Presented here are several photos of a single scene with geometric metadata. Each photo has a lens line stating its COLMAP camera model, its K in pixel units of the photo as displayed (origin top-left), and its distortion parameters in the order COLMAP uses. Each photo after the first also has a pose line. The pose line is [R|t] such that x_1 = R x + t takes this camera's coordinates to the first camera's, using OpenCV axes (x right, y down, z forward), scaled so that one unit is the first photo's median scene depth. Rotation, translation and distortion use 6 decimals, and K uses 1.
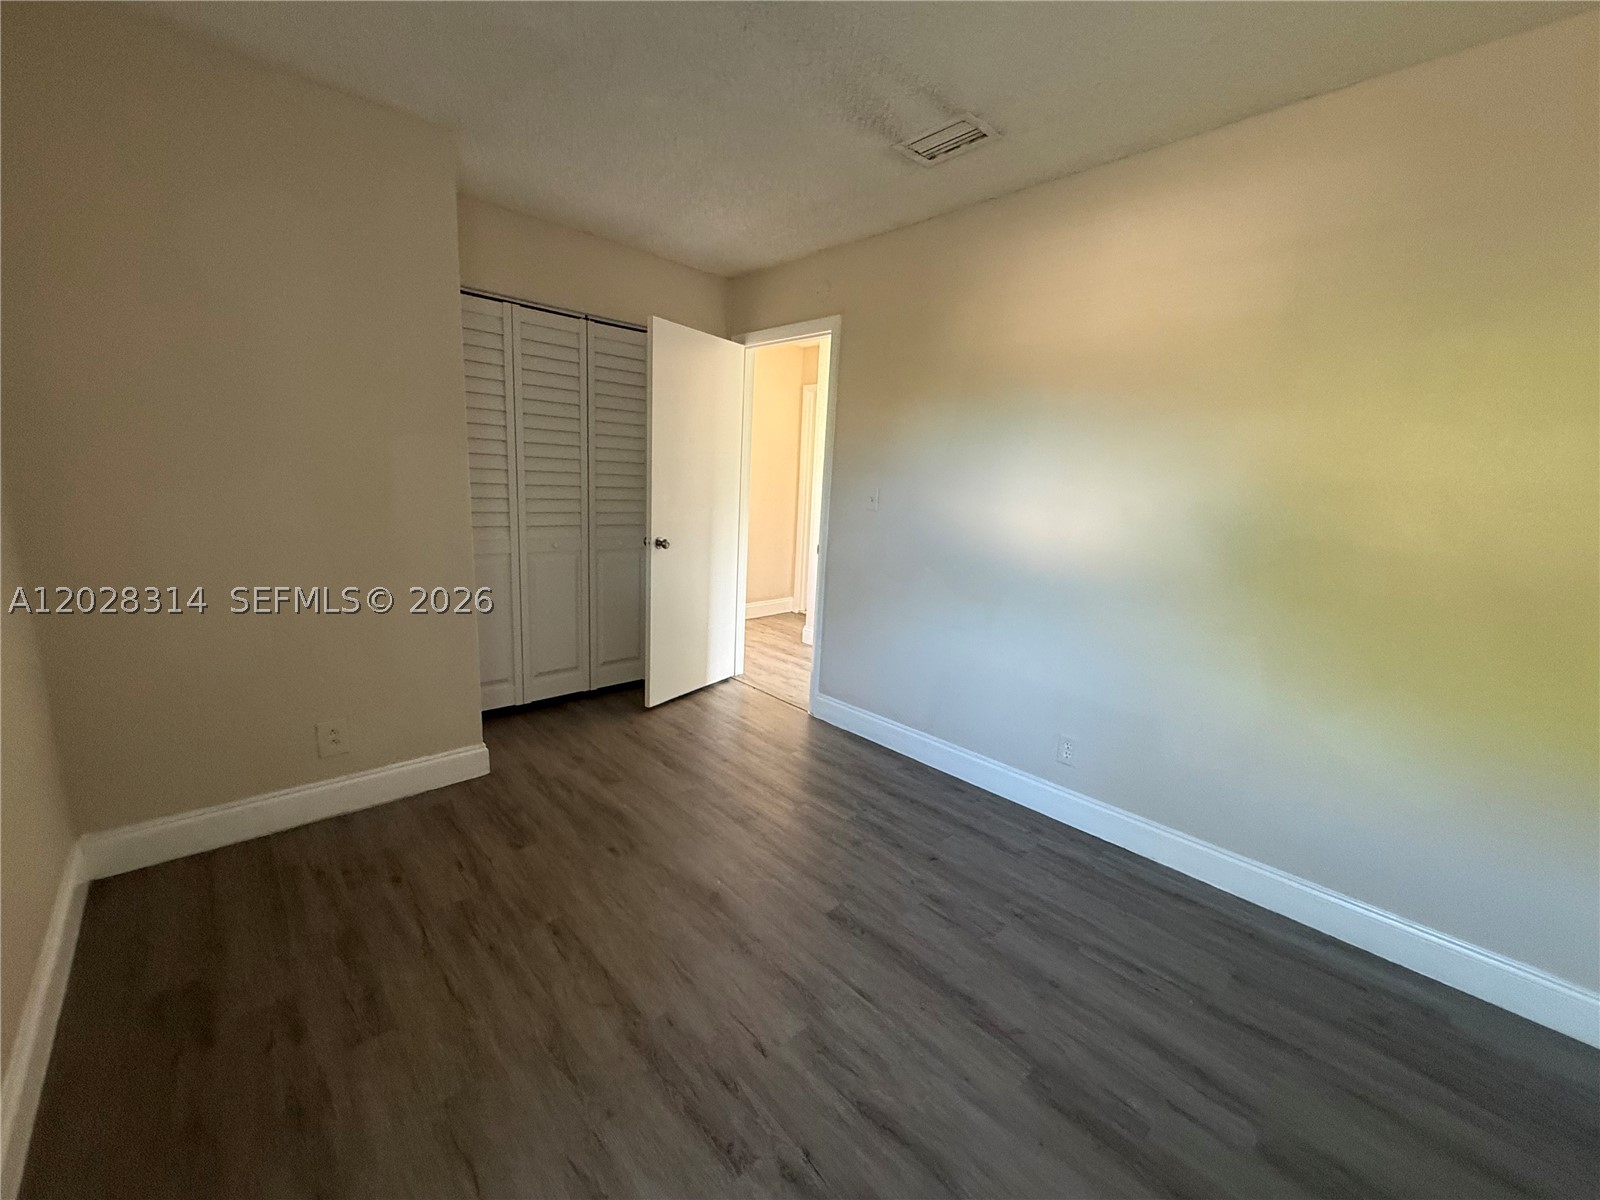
lens RADIAL K [[640.8, 0, 796.5], [0, 640.8, 596.5], [0, 0, 1]] dist [0.000692, -0.000043]
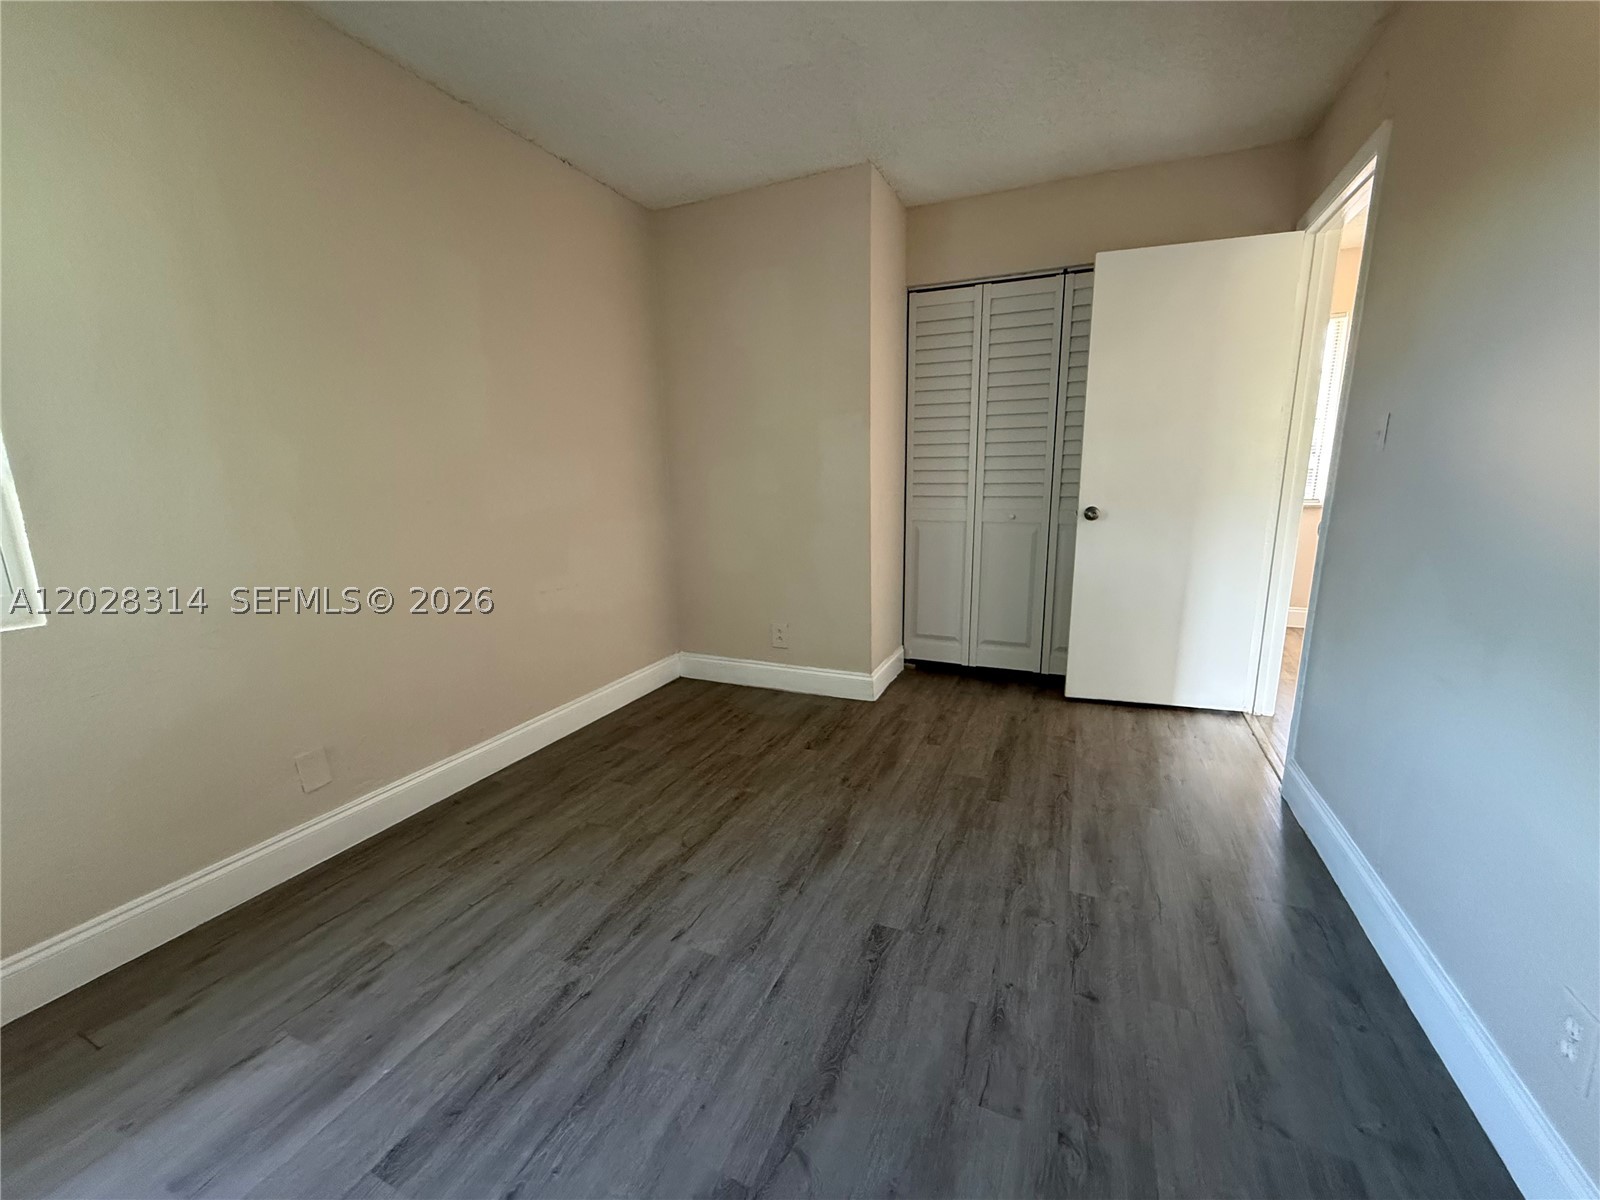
lens RADIAL K [[639.4, 0, 795.3], [0, 639.4, 599.6], [0, 0, 1]] dist [0.000151, -0.000116]
pose [[0.386184, 0.129710, -0.913256, 0.672563], [-0.135683, 0.987282, 0.082848, 0.017596], [0.912388, 0.091919, 0.398872, 0.496192]]
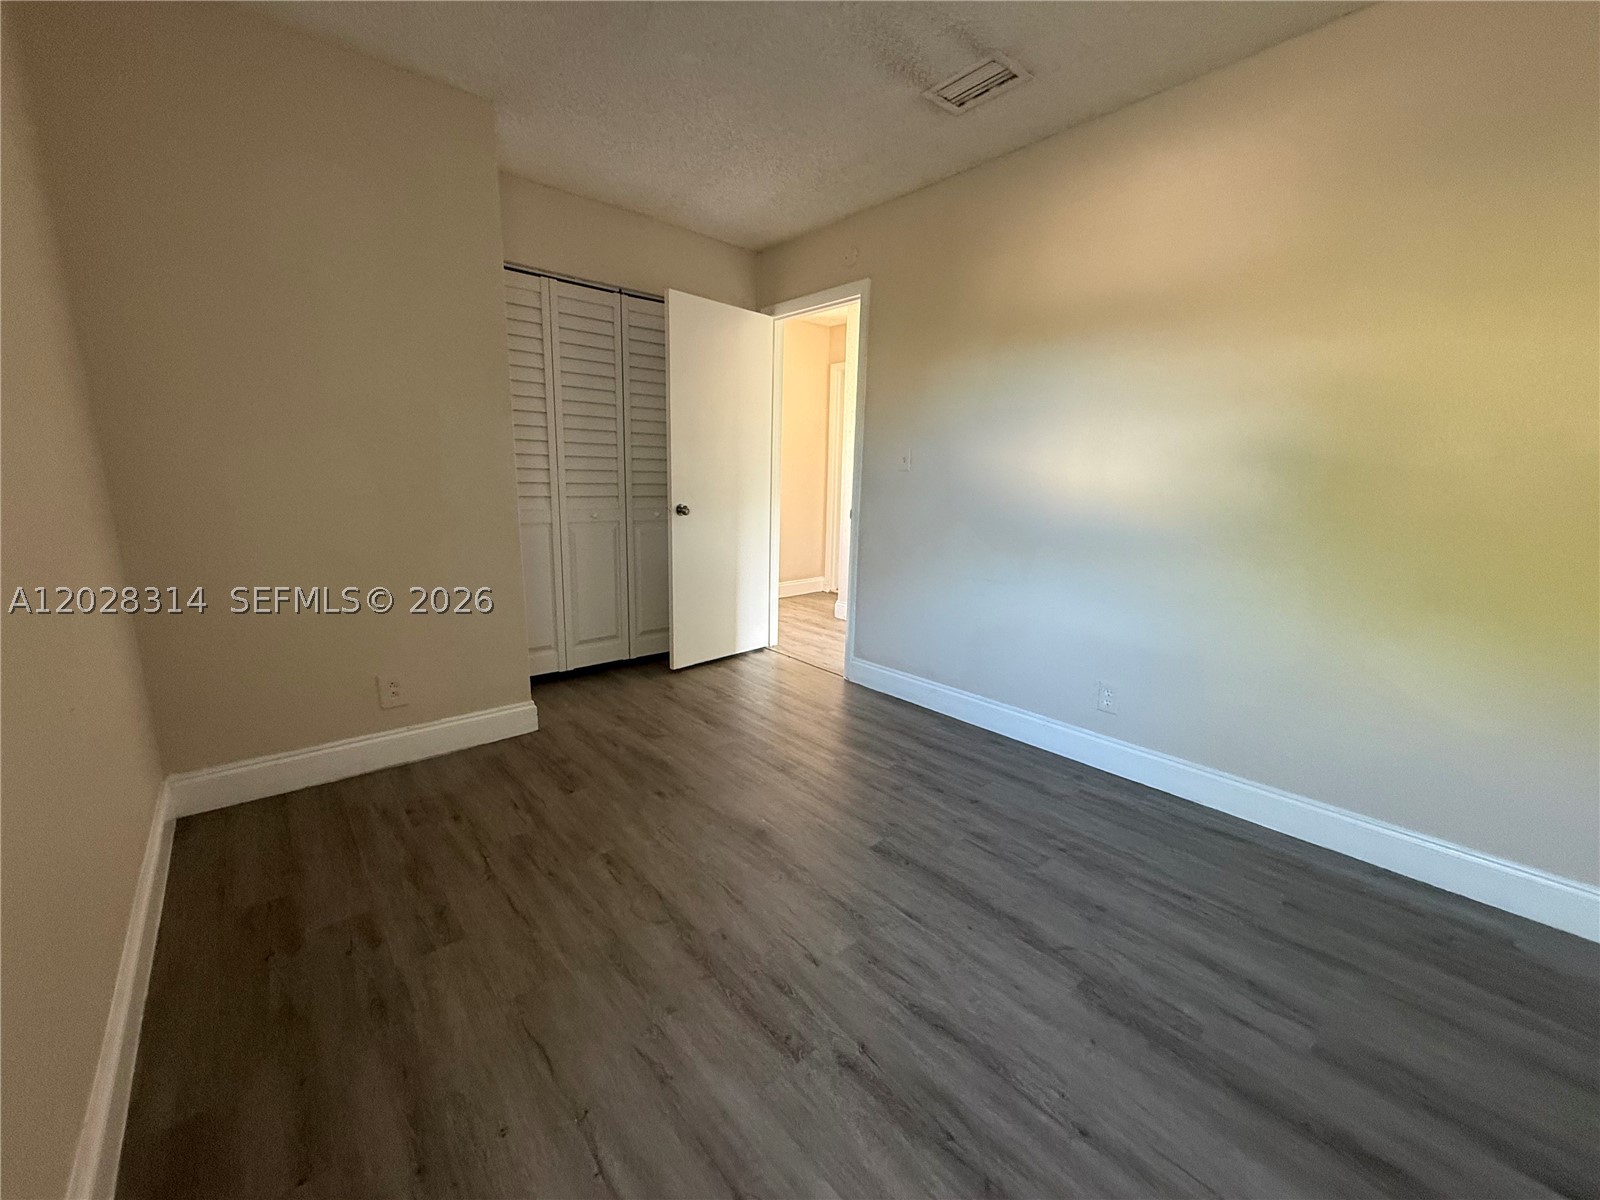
lens RADIAL K [[639.4, 0, 795.3], [0, 639.4, 599.6], [0, 0, 1]] dist [0.000151, -0.000116]
pose [[0.998878, -0.018329, -0.043662, -0.020215], [0.018617, 0.999807, 0.006217, 0.087383], [0.043539, -0.007023, 0.999027, -0.015004]]
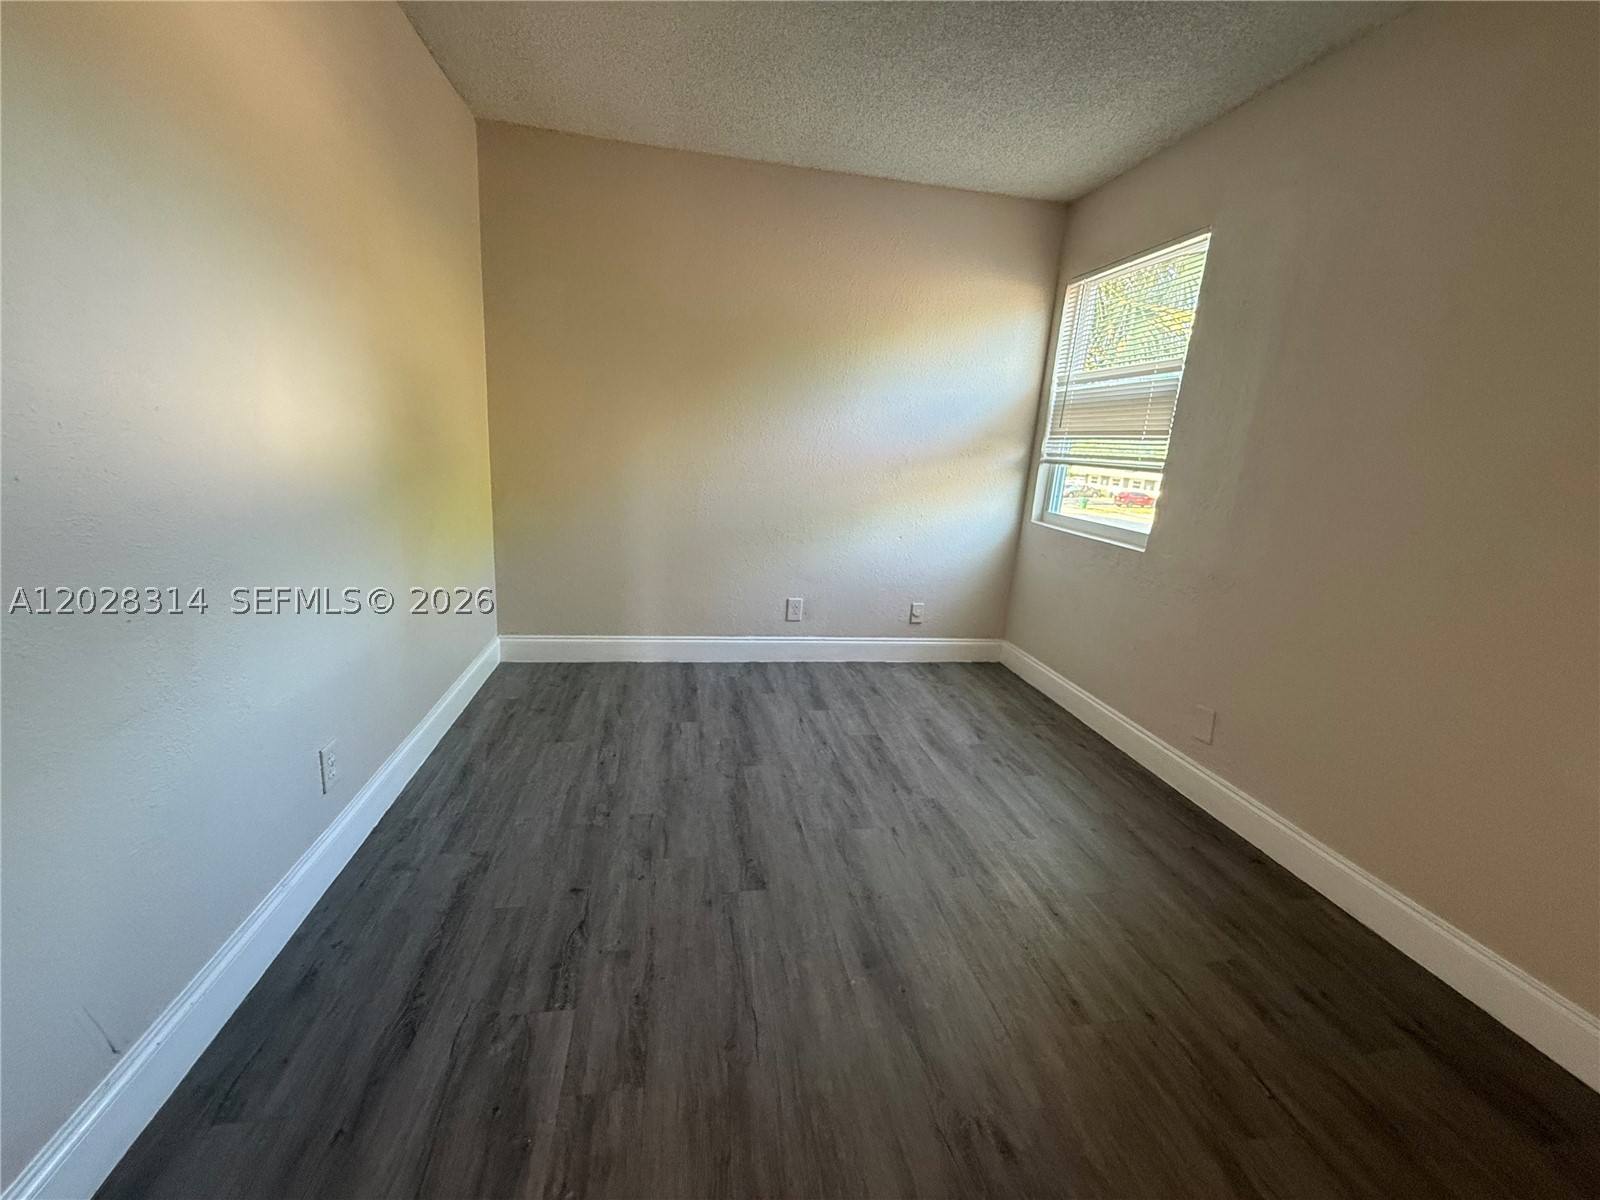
lens RADIAL K [[639.4, 0, 795.3], [0, 639.4, 599.6], [0, 0, 1]] dist [0.000151, -0.000116]
pose [[-0.833405, -0.230755, 0.502184, -0.325271], [-0.002059, 0.909952, 0.414707, -0.231348], [-0.552659, 0.344585, -0.758834, 1.424451]]
